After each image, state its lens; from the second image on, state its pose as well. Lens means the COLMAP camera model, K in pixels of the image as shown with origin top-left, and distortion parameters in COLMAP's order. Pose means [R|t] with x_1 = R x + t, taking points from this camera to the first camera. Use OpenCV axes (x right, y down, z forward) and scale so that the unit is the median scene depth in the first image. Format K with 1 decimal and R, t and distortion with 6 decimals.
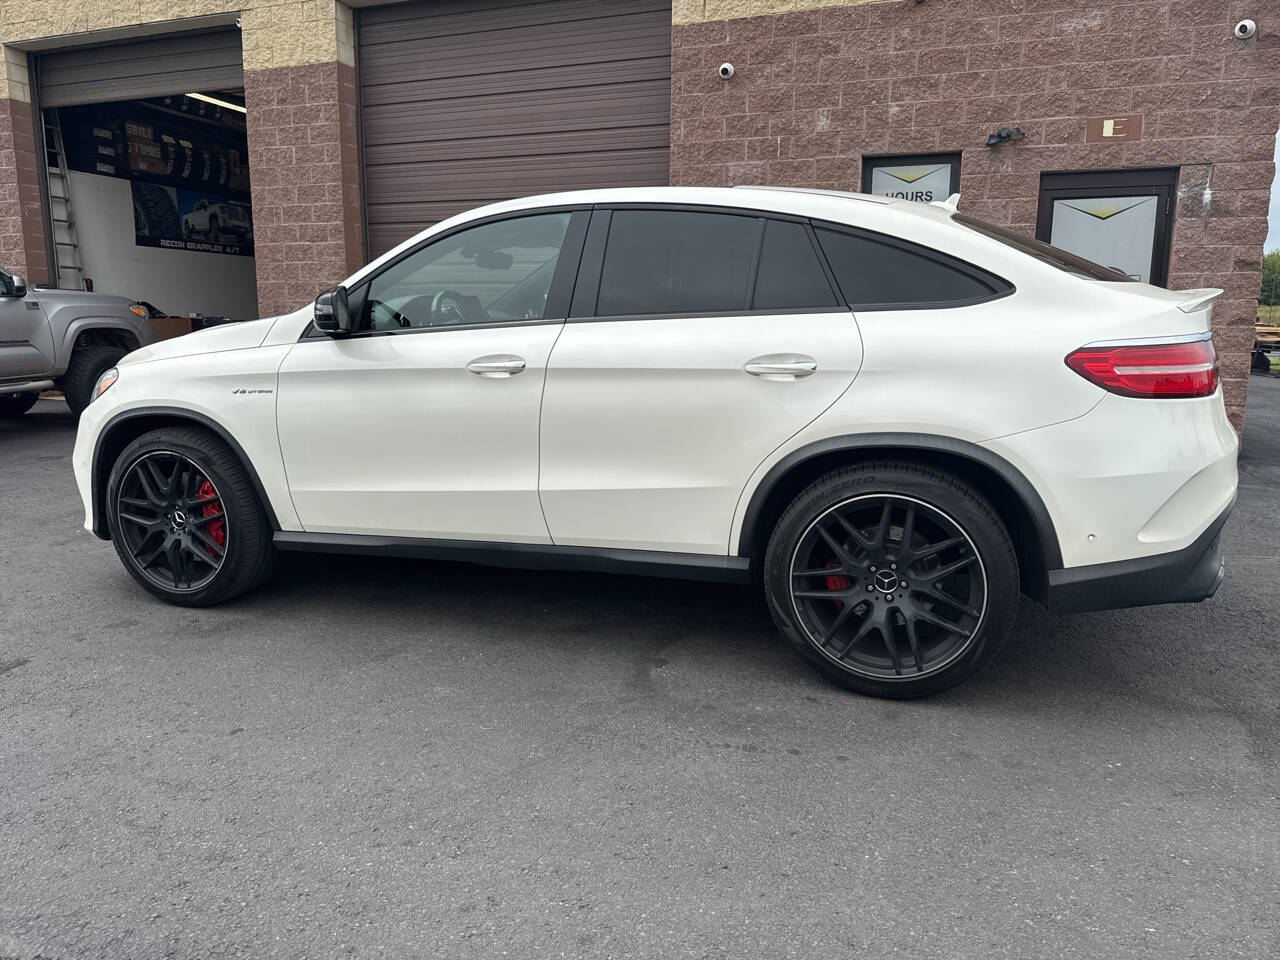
lens RADIAL K [[911.4, 0, 640.8], [0, 911.4, 481.8], [0, 0, 1]] dist [0.021685, -0.028971]
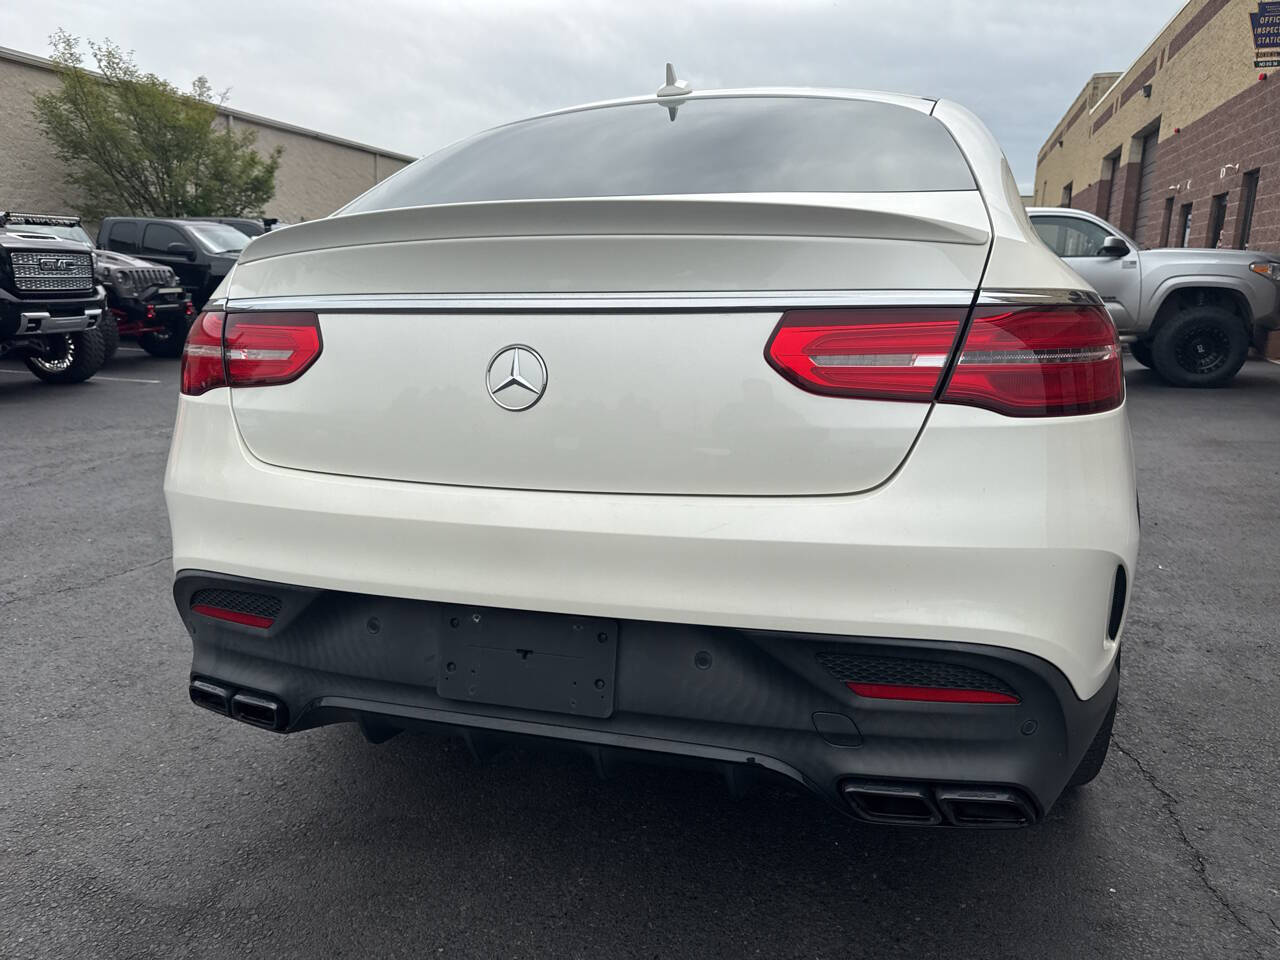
lens RADIAL K [[911.4, 0, 640.3], [0, 911.4, 482.4], [0, 0, 1]] dist [0.021685, -0.028971]
pose [[0.029613, 0.224929, -0.973925, 0.487202], [-0.183056, 0.959094, 0.215938, -0.088521], [0.982656, 0.171888, 0.069576, 0.487606]]
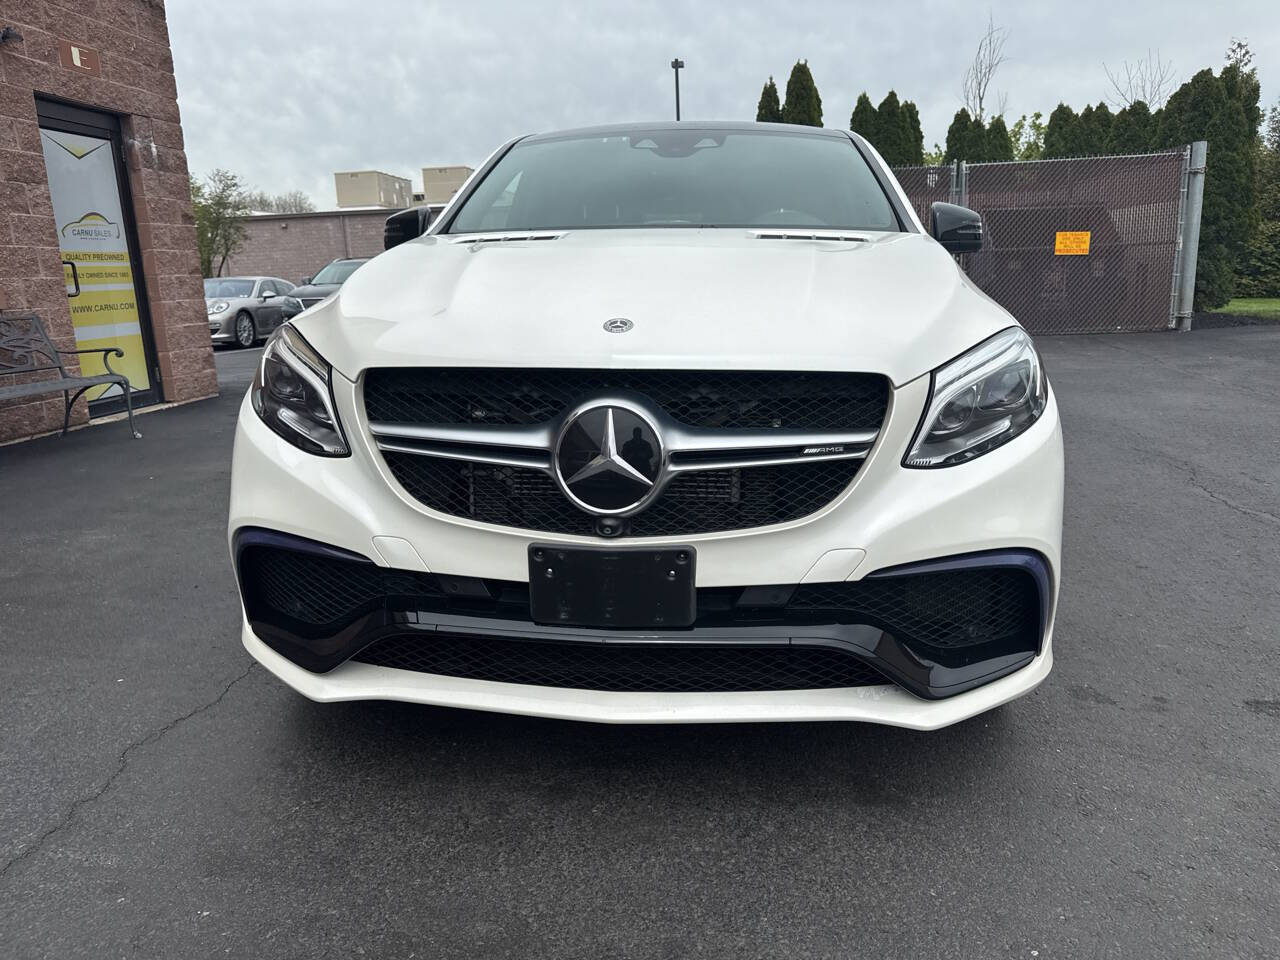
lens RADIAL K [[911.4, 0, 644.3], [0, 911.4, 483.0], [0, 0, 1]] dist [0.021685, -0.028971]
pose [[-0.234027, -0.221667, 0.946623, -0.573142], [0.194760, 0.943237, 0.269023, -0.122342], [-0.952523, 0.247322, -0.177571, 0.731816]]
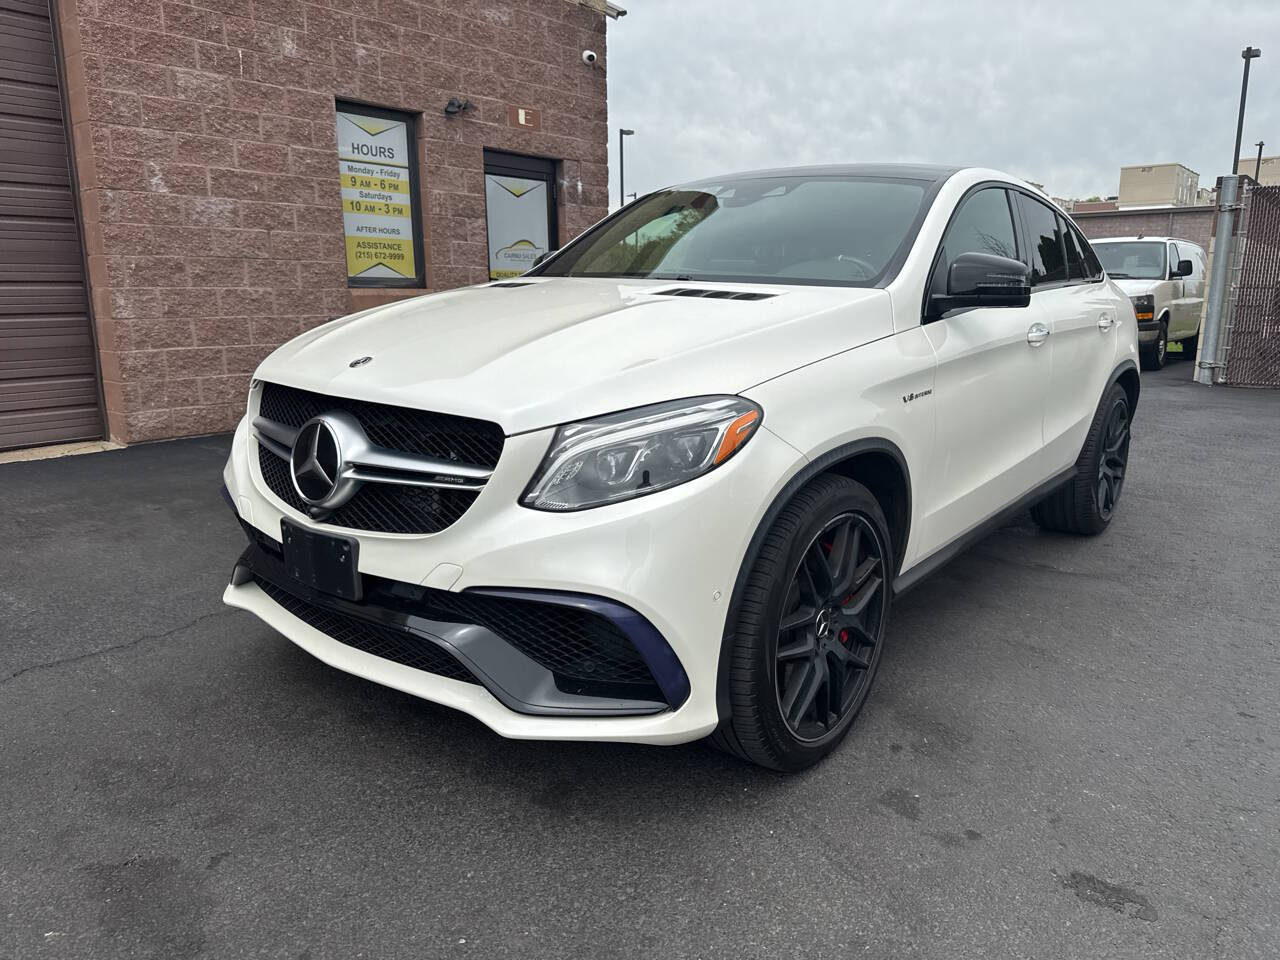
lens RADIAL K [[911.4, 0, 643.4], [0, 911.4, 488.9], [0, 0, 1]] dist [0.021685, -0.028971]
pose [[0.337825, -0.208870, 0.917741, -0.599328], [0.161994, 0.973418, 0.161911, -0.091127], [-0.927164, 0.093971, 0.362680, 0.484111]]
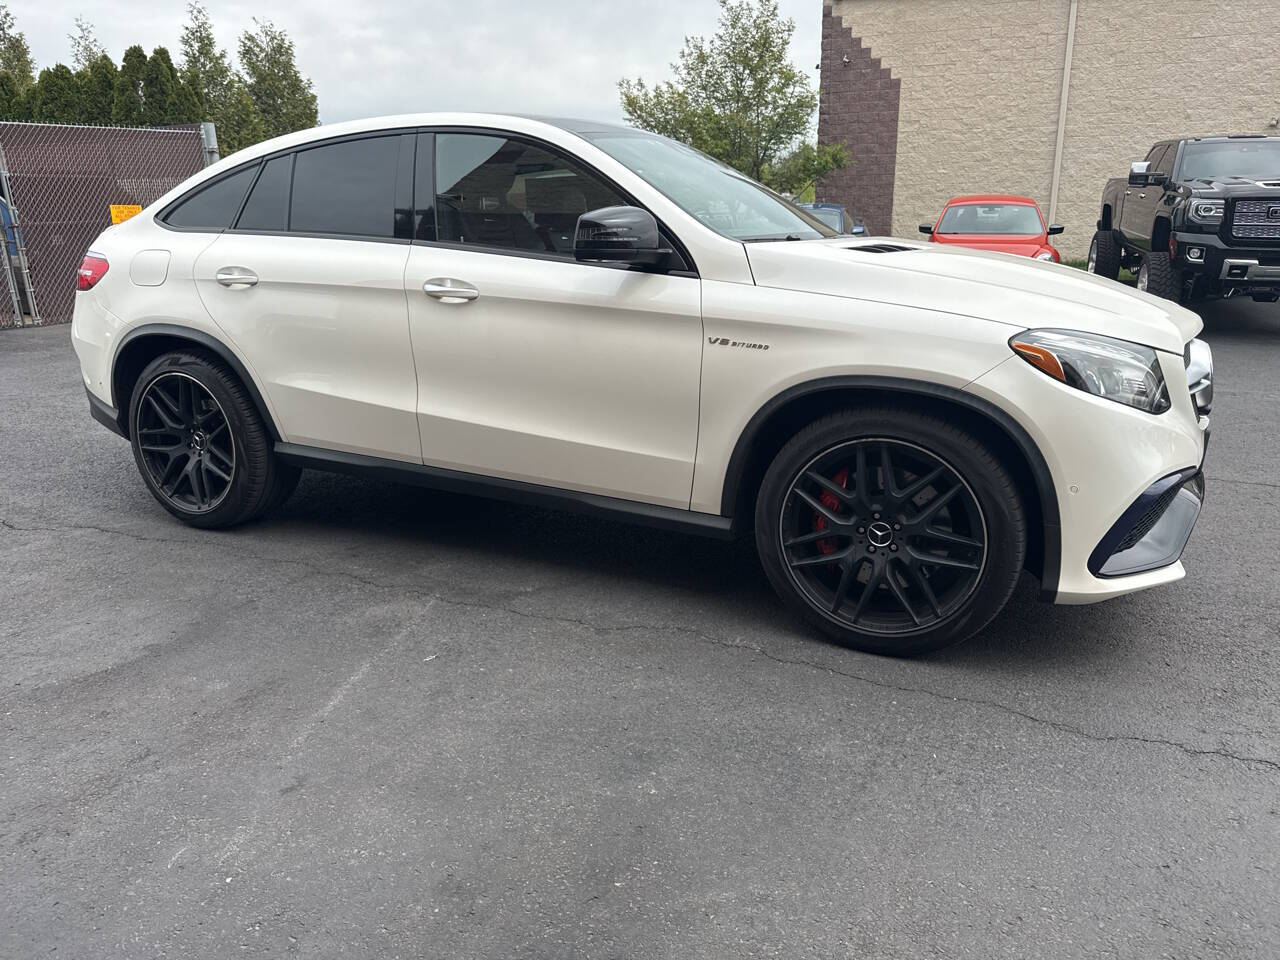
lens RADIAL K [[911.4, 0, 640.8], [0, 911.4, 479.3], [0, 0, 1]] dist [0.021685, -0.028971]
pose [[-0.993053, -0.025855, 0.114791, -0.139359], [0.028744, 0.892702, 0.449729, -0.224250], [-0.114102, 0.449905, -0.885758, 1.130751]]
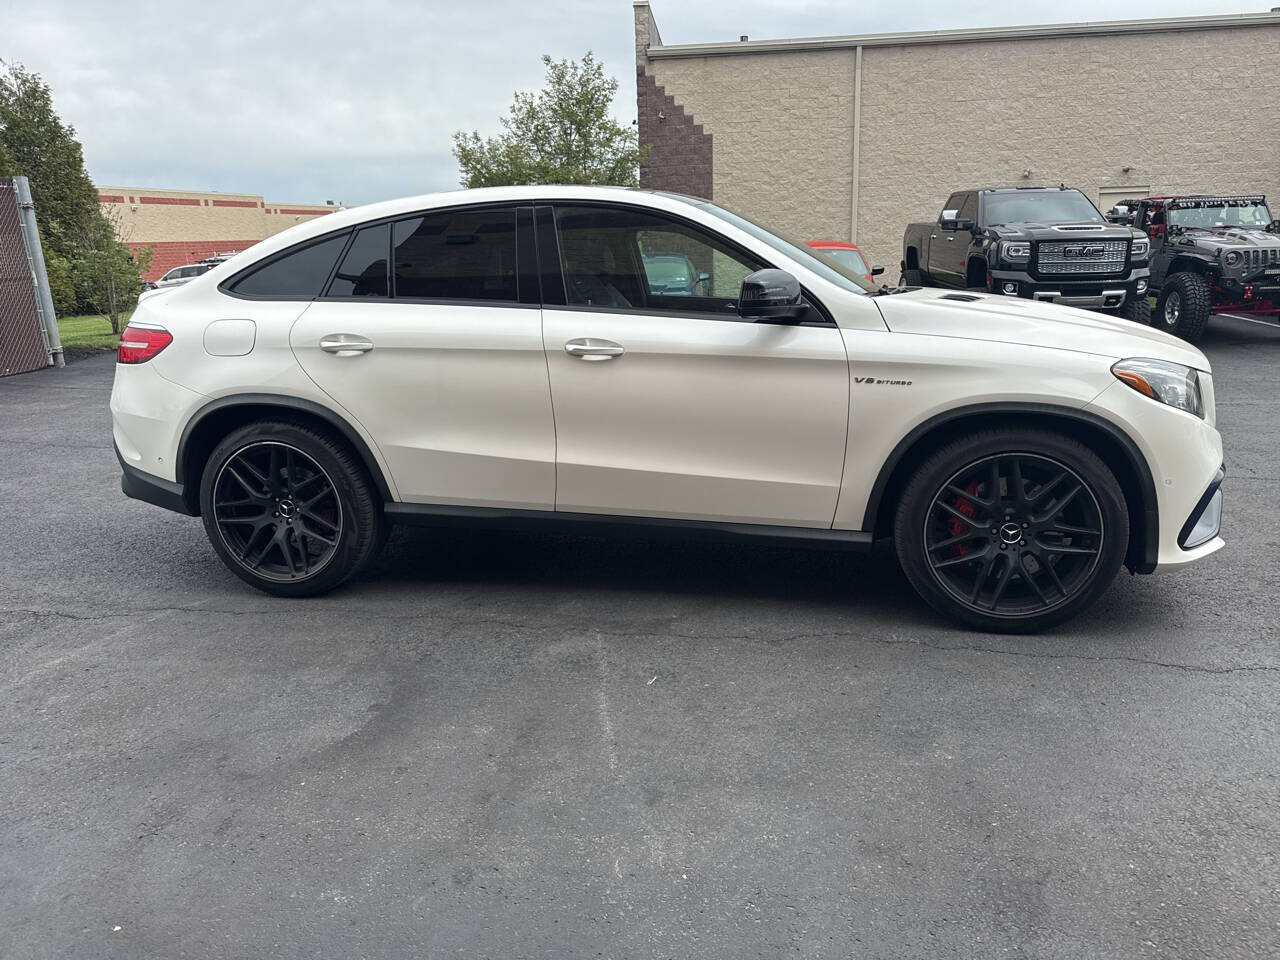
lens RADIAL K [[911.4, 0, 638.3], [0, 911.4, 483.2], [0, 0, 1]] dist [0.021685, -0.028971]
pose [[-0.992435, 0.055474, -0.109528, 0.042915], [0.004823, 0.909030, 0.416703, -0.245452], [0.122680, 0.413022, -0.902420, 1.175203]]
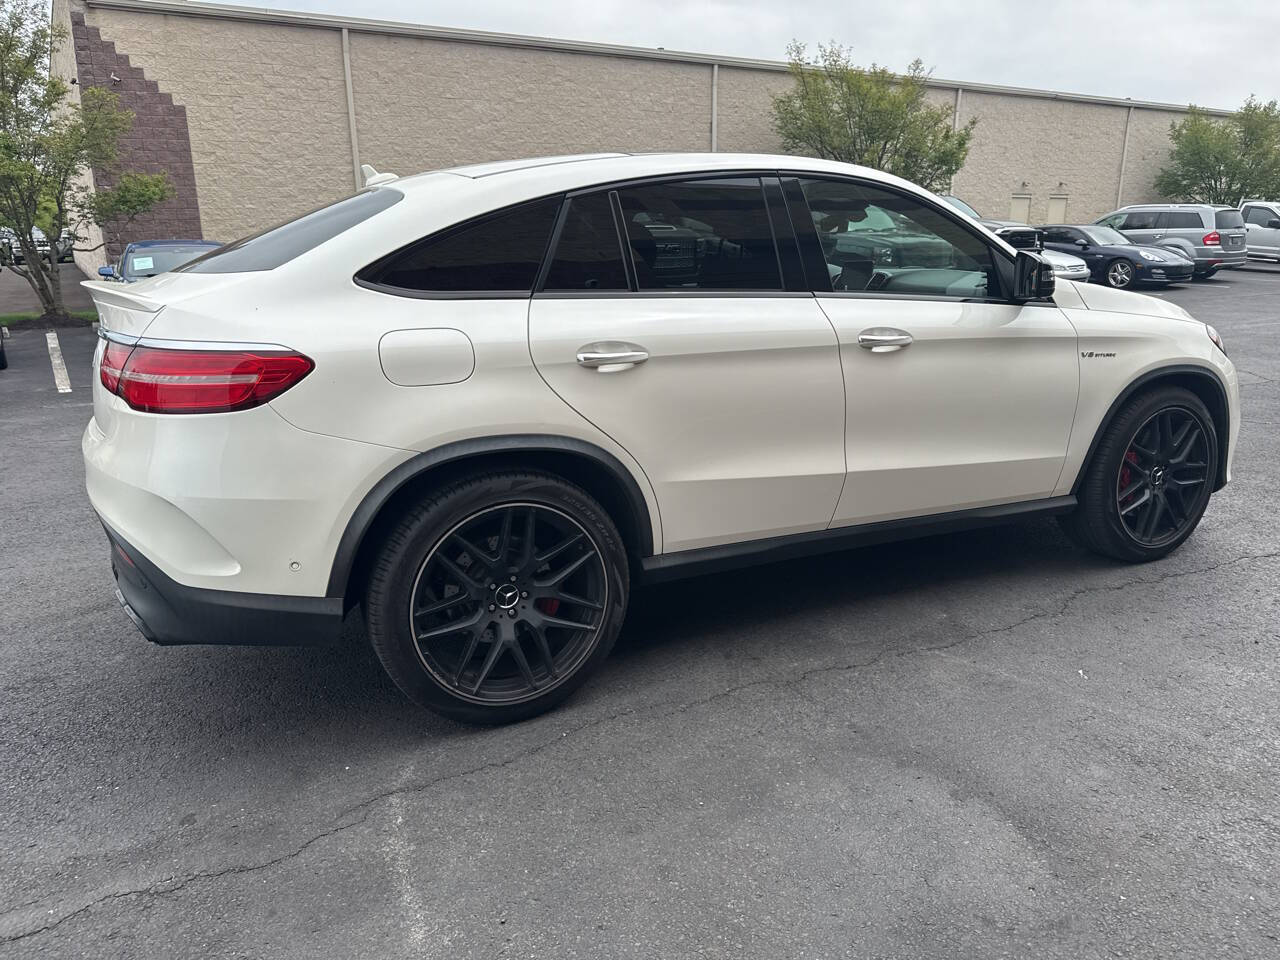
lens RADIAL K [[909.5, 0, 639.5], [0, 909.5, 480.7], [0, 0, 1]] dist [0.023893, -0.033156]
pose [[-0.710138, 0.192443, -0.677251, 0.406728], [-0.114935, 0.917329, 0.381178, -0.198810], [0.694618, 0.348529, -0.629312, 0.917248]]
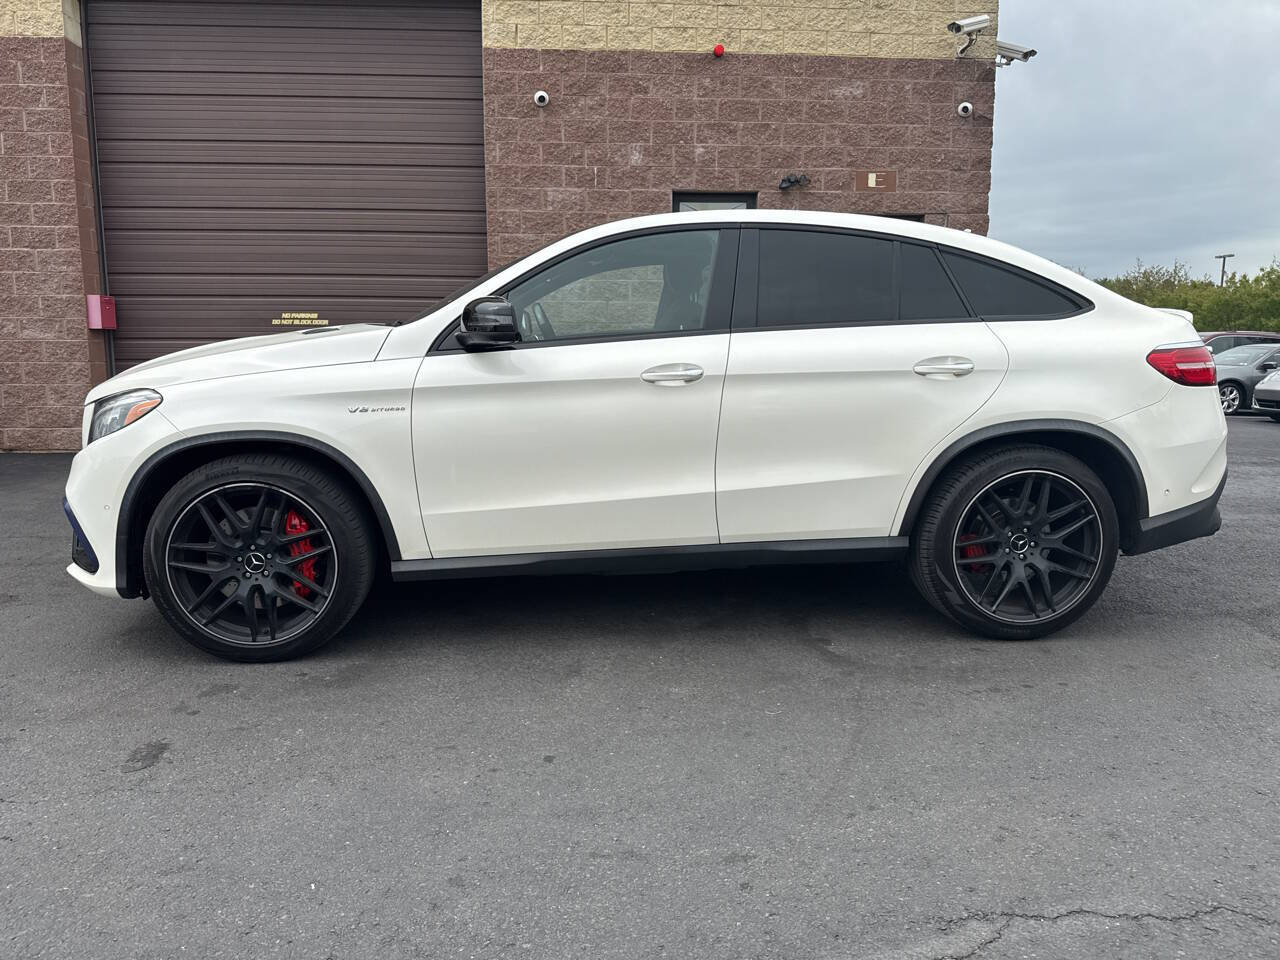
lens RADIAL K [[911.4, 0, 634.6], [0, 911.4, 487.9], [0, 0, 1]] dist [0.021685, -0.028971]
pose [[0.913636, -0.066048, 0.401132, -0.286241], [0.074815, 0.997178, -0.006212, 0.001931], [-0.399590, 0.035686, 0.915999, 0.035746]]
